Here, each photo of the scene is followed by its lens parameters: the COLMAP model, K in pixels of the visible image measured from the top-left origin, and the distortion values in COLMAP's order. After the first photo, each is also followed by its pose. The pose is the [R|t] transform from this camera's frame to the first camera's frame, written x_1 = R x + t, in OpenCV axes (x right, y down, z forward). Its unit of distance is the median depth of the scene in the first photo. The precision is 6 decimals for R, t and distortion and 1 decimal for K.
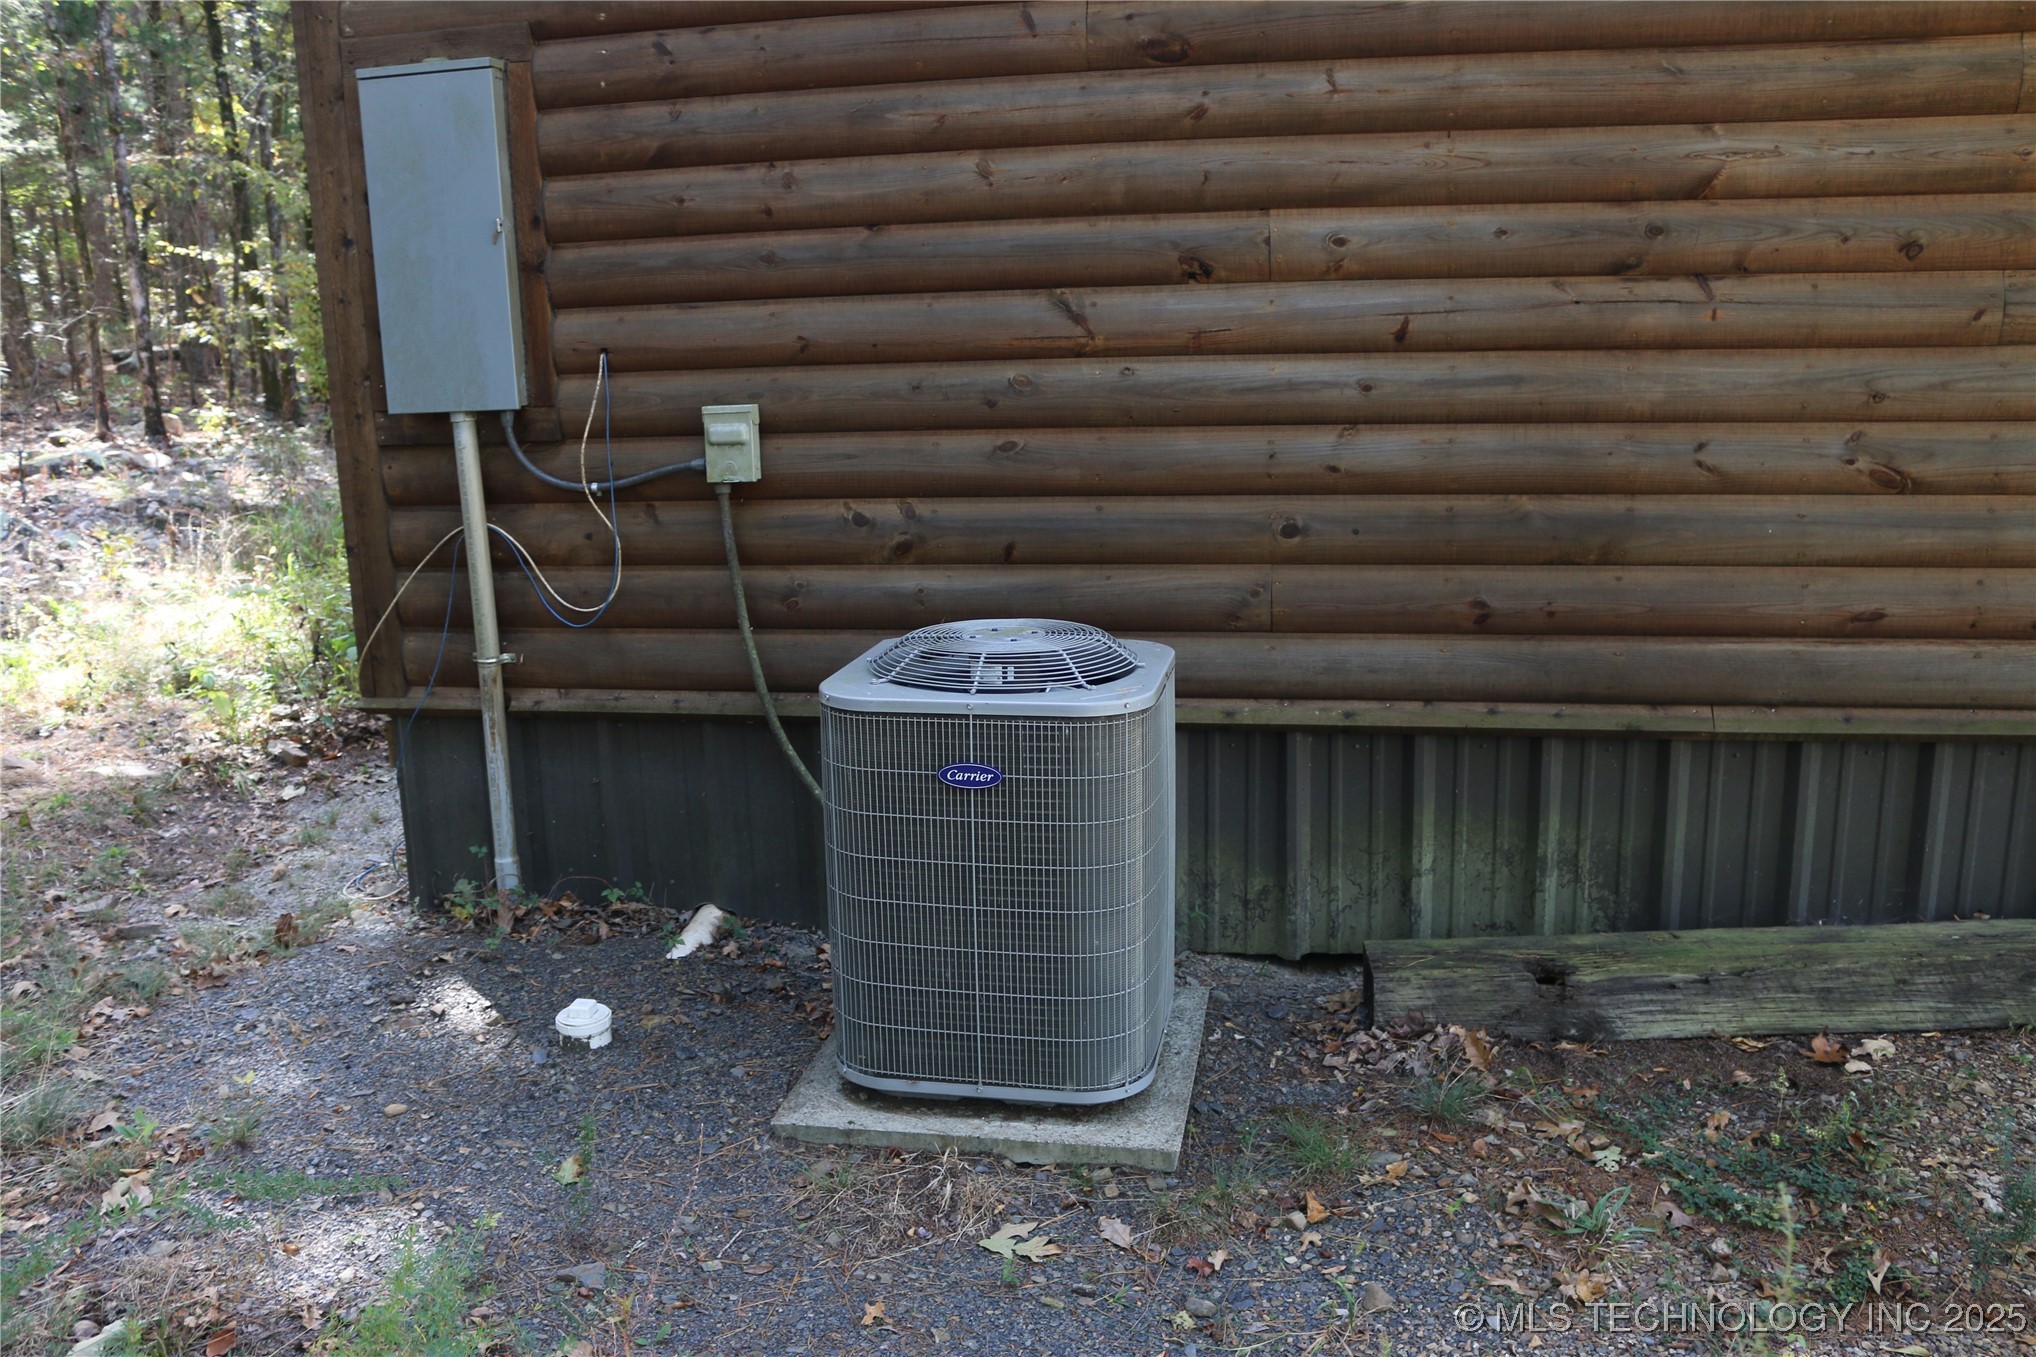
lens RADIAL K [[1677.6, 0, 1012.3], [0, 1677.6, 687.6], [0, 0, 1]] dist [-0.158573, 0.133838]
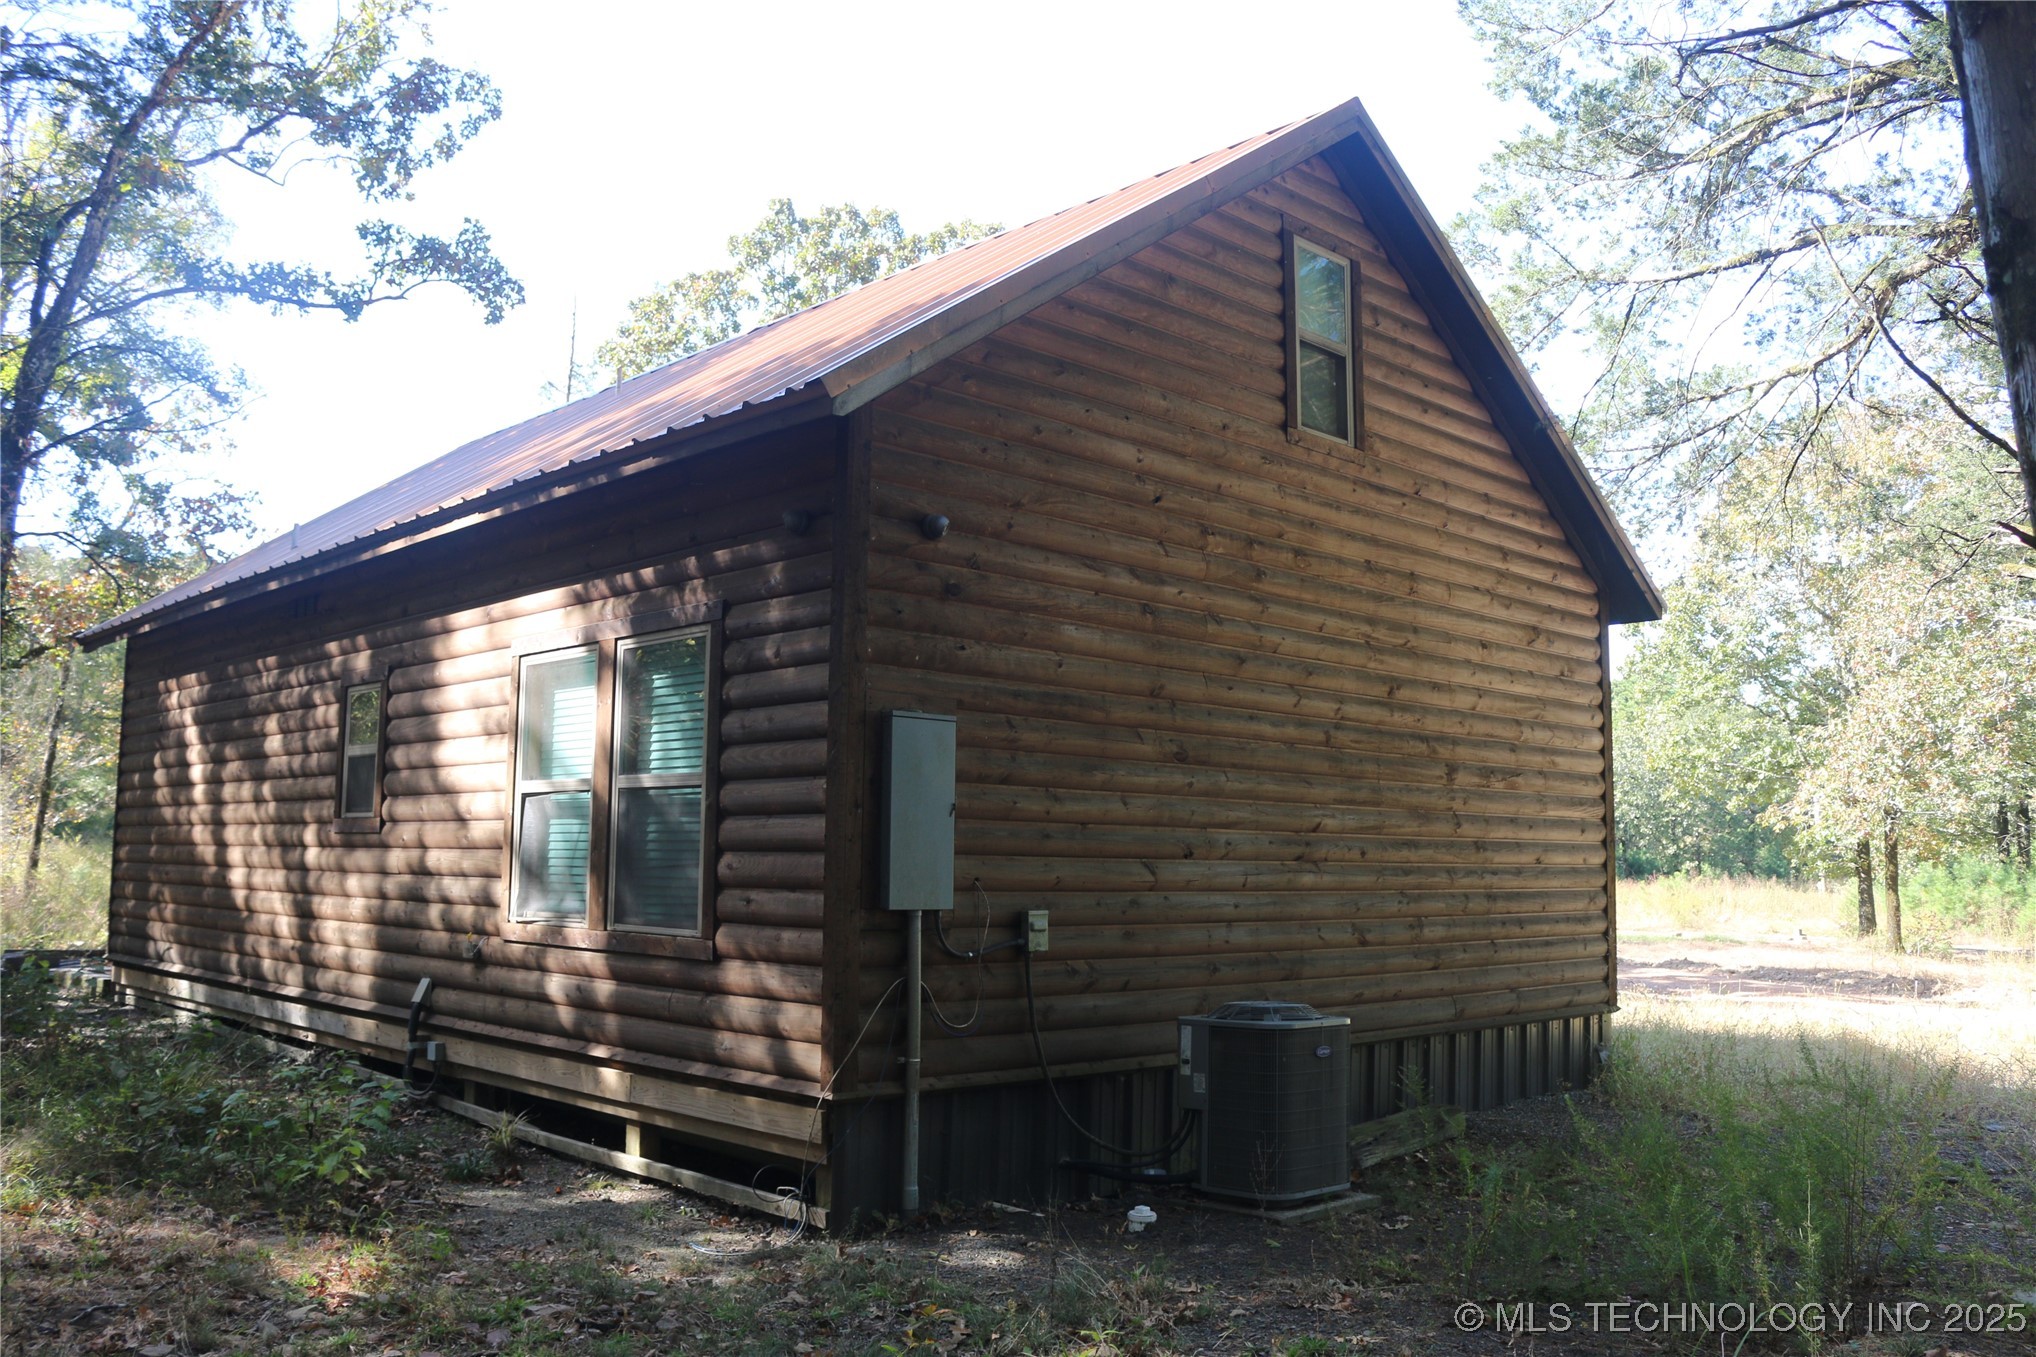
lens RADIAL K [[1677.6, 0, 1012.3], [0, 1677.6, 687.6], [0, 0, 1]] dist [-0.158573, 0.133838]
pose [[0.572026, 0.130900, 0.809723, -1.734600], [0.150438, 0.953695, -0.260452, 0.079255], [-0.806321, 0.270798, 0.525846, -0.052168]]
